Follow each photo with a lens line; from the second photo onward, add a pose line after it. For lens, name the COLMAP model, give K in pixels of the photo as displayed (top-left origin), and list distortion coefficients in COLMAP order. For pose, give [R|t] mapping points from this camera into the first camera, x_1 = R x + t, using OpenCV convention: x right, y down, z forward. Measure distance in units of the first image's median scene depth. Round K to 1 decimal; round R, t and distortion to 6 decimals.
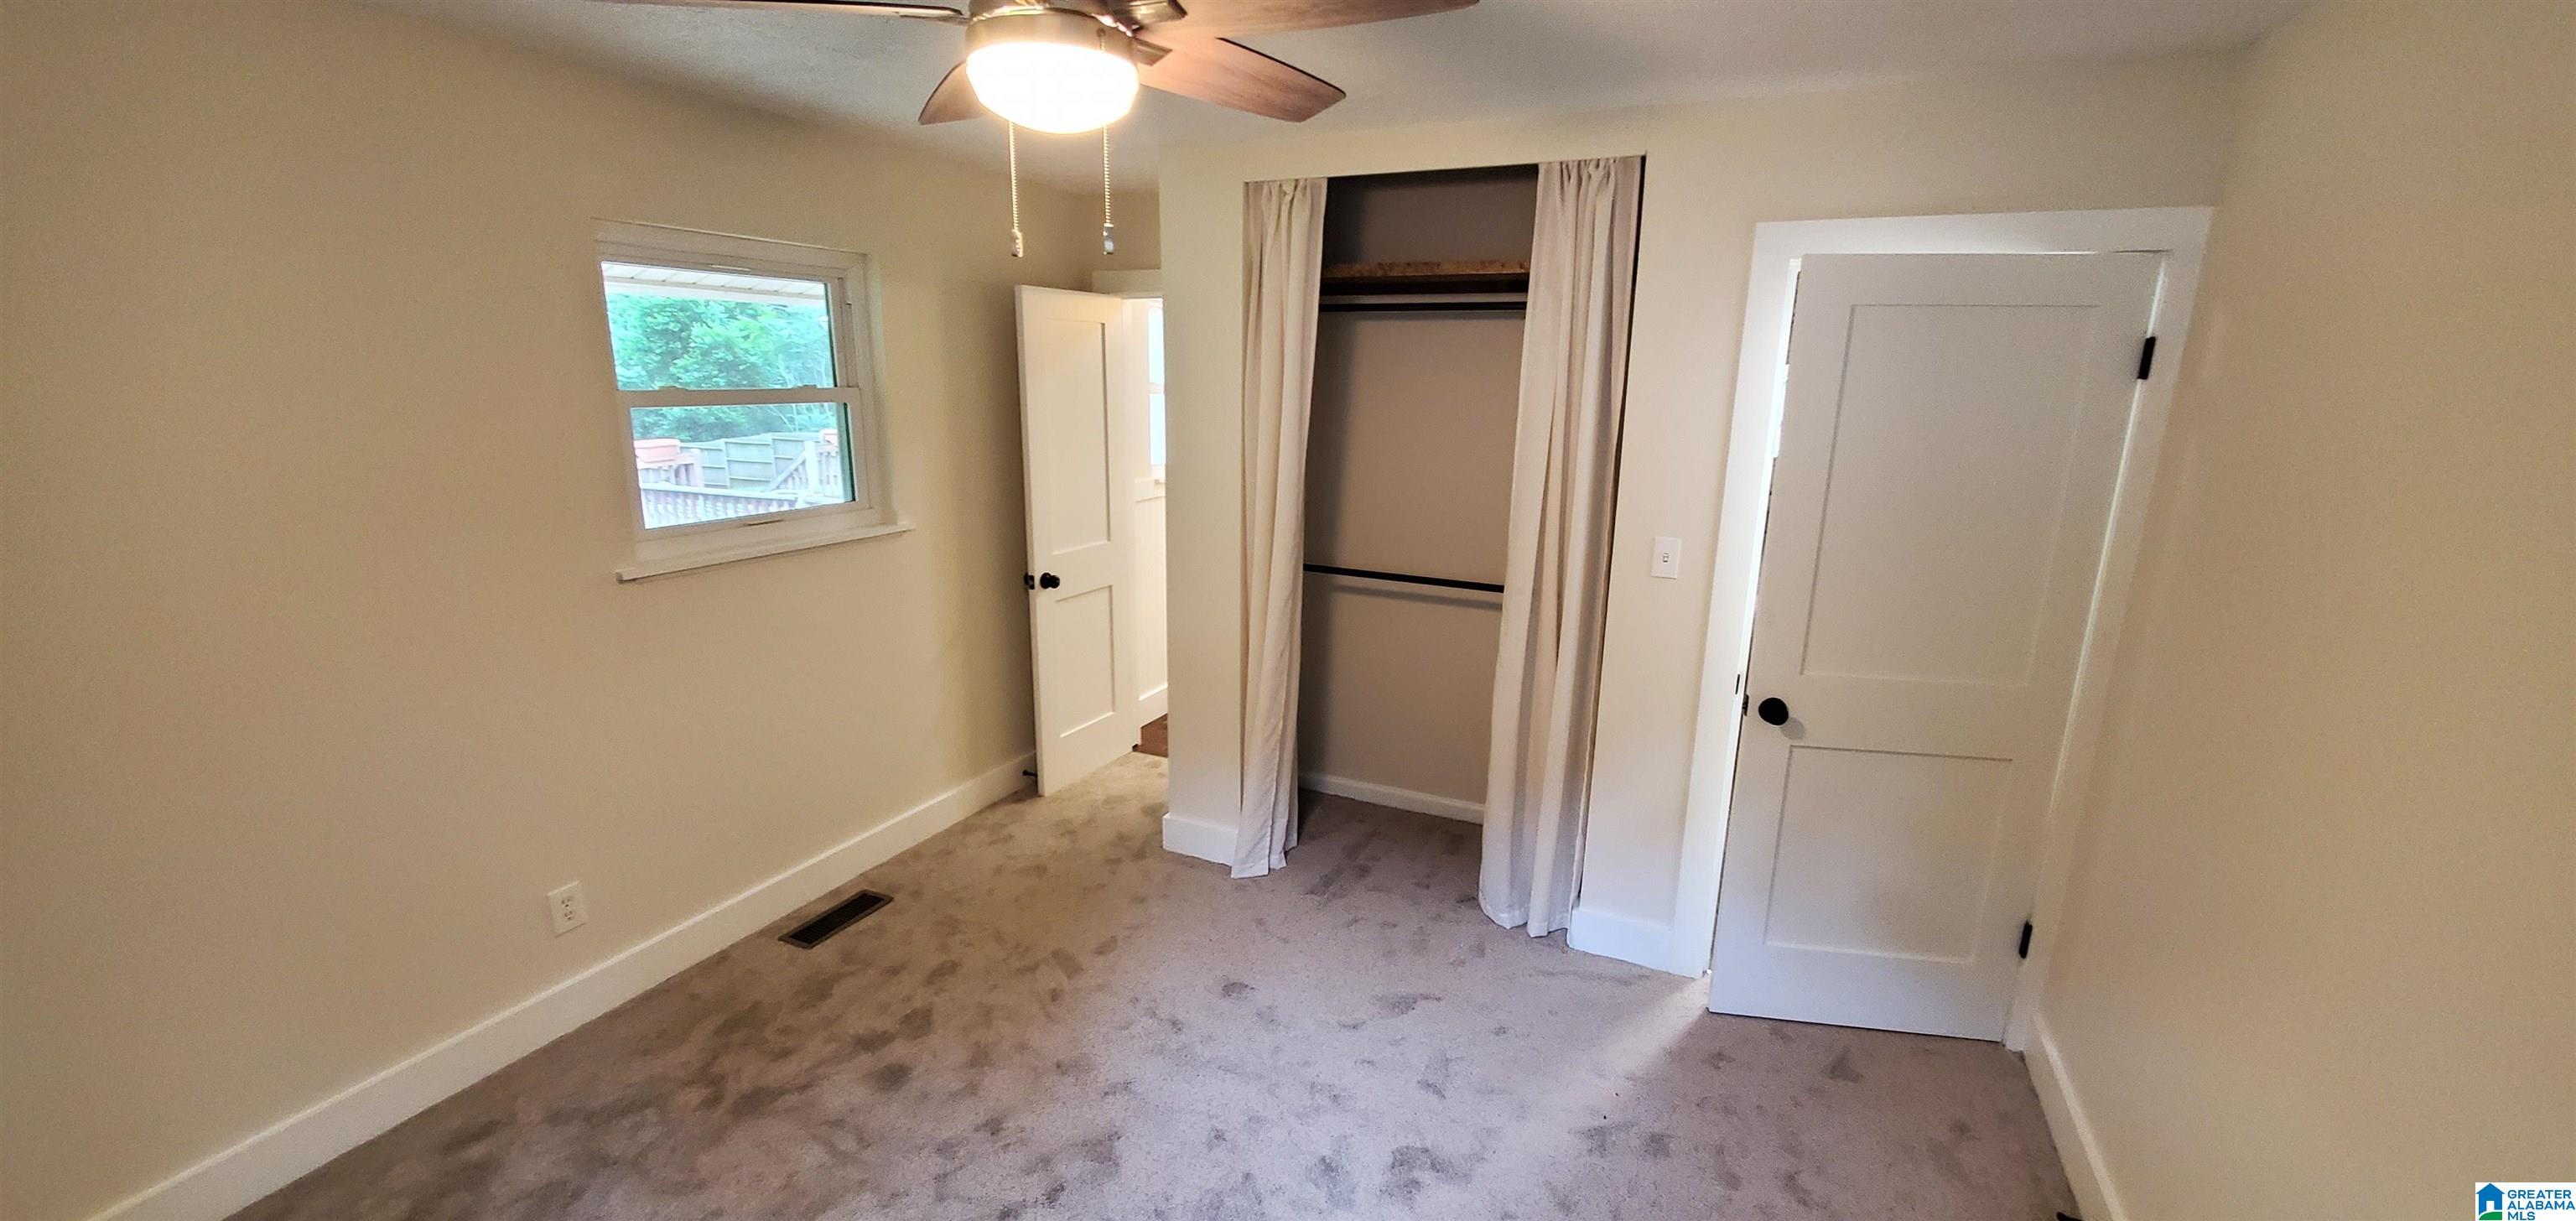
lens RADIAL K [[1021.6, 0, 1288.8], [0, 1021.6, 617.7], [0, 0, 1]] dist [-0.002597, -0.000359]
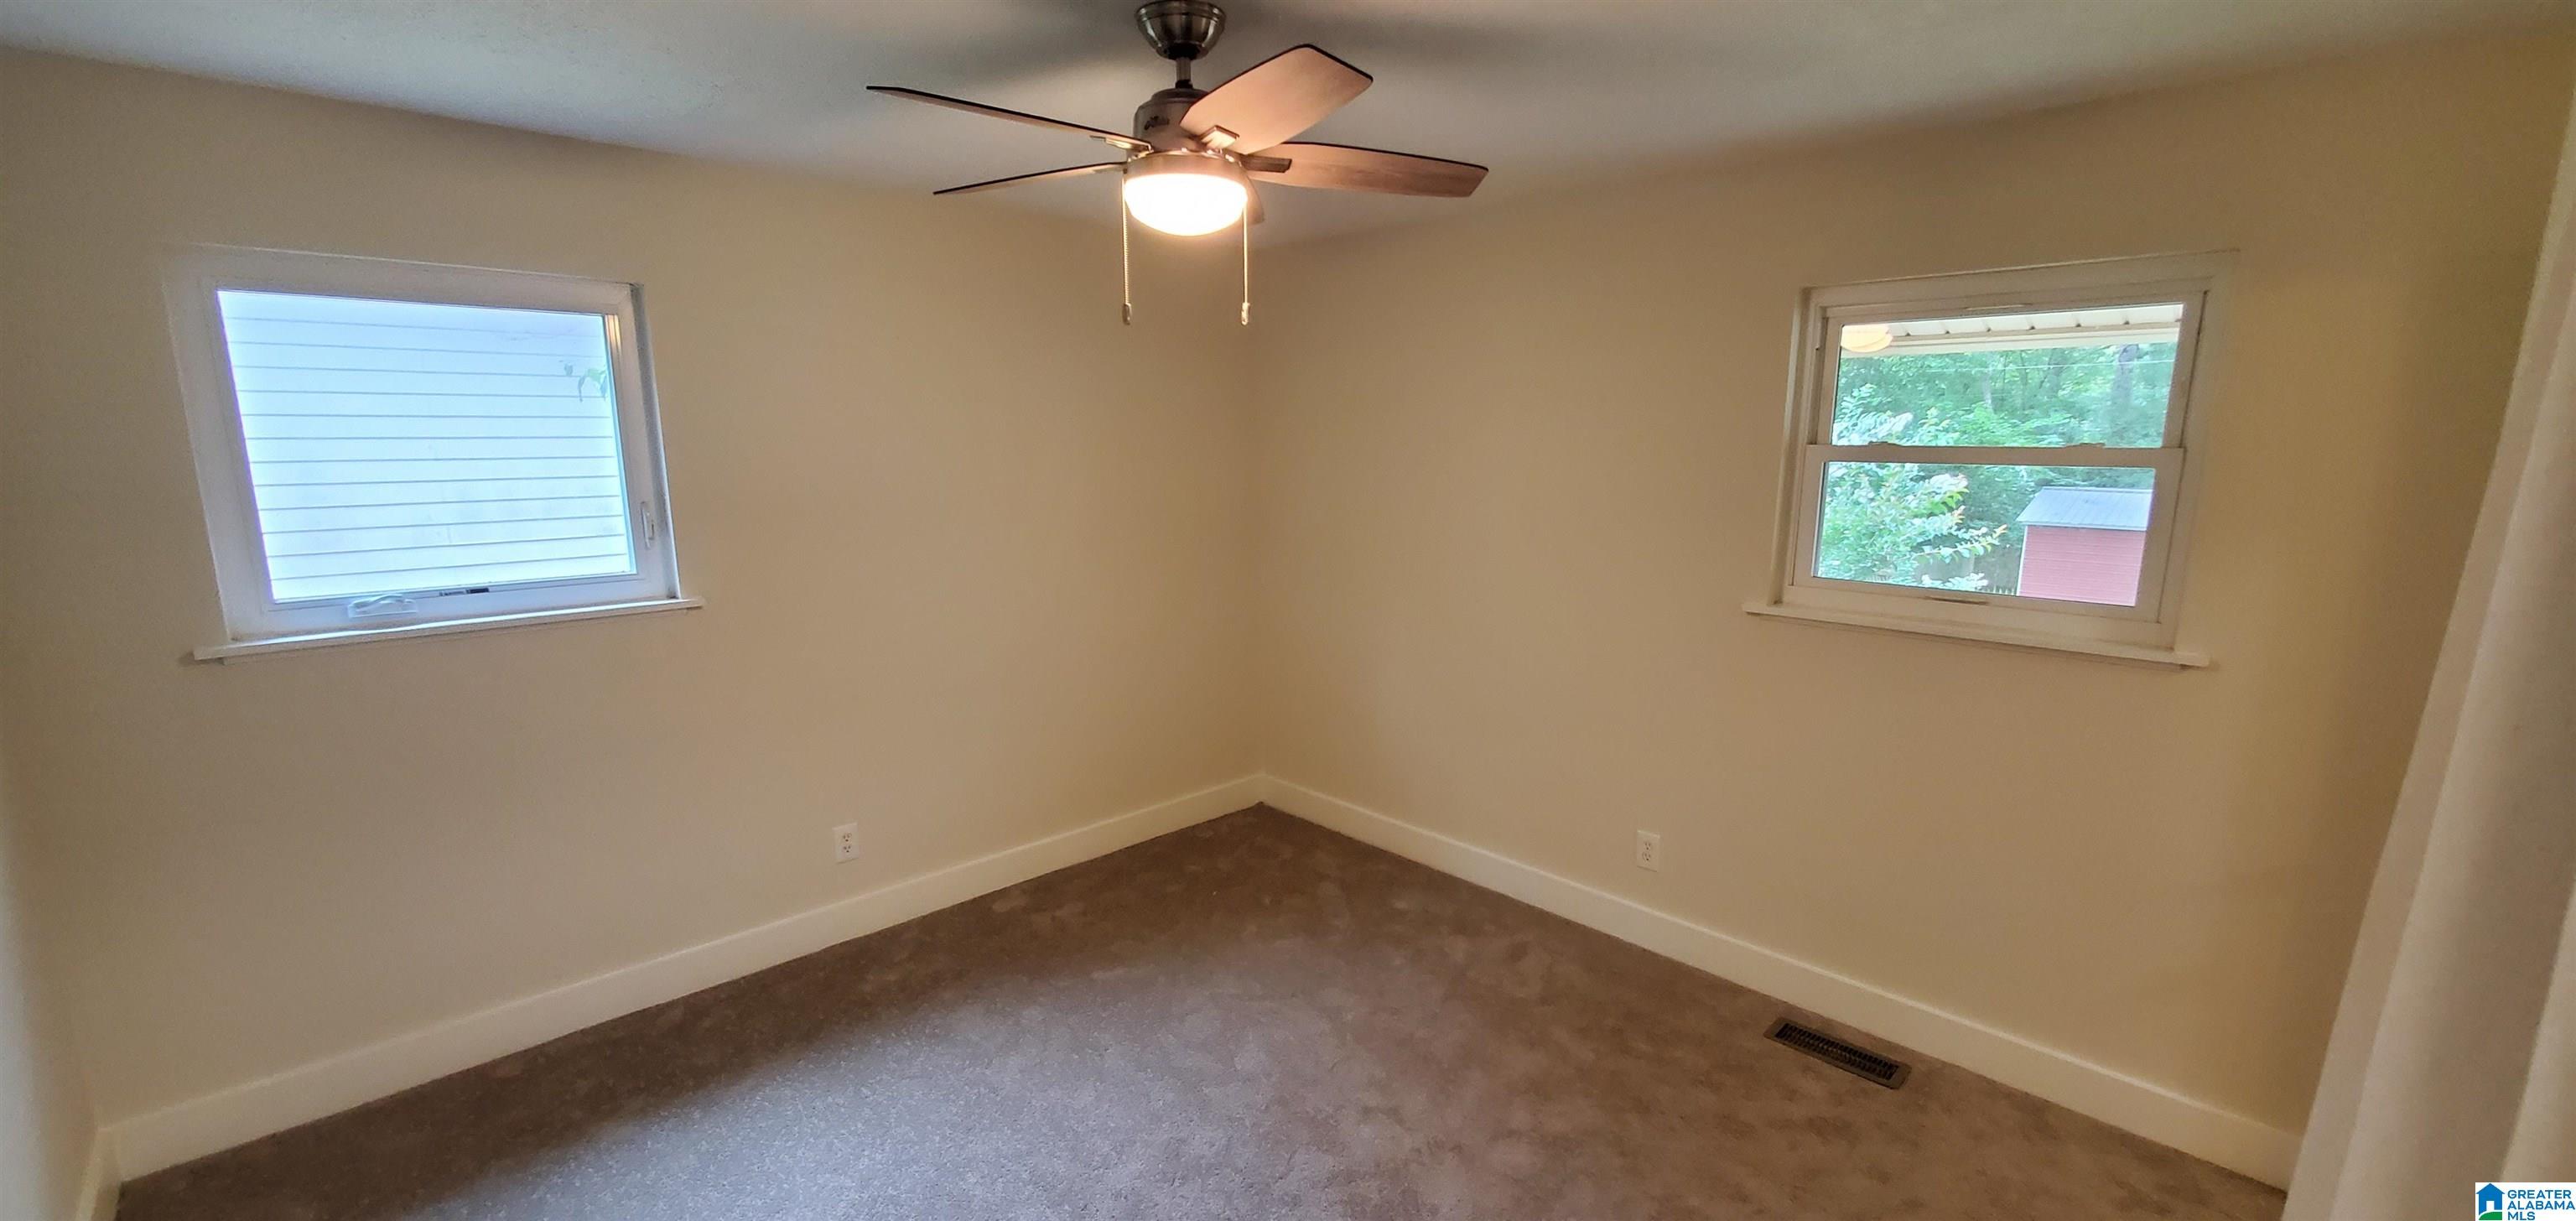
lens RADIAL K [[1021.6, 0, 1288.8], [0, 1021.6, 617.7], [0, 0, 1]] dist [-0.002597, -0.000359]
pose [[-0.366763, 0.159857, -0.916477, 0.497652], [-0.216230, 0.943500, 0.251103, -0.182627], [0.904837, 0.290265, -0.311475, 0.798744]]
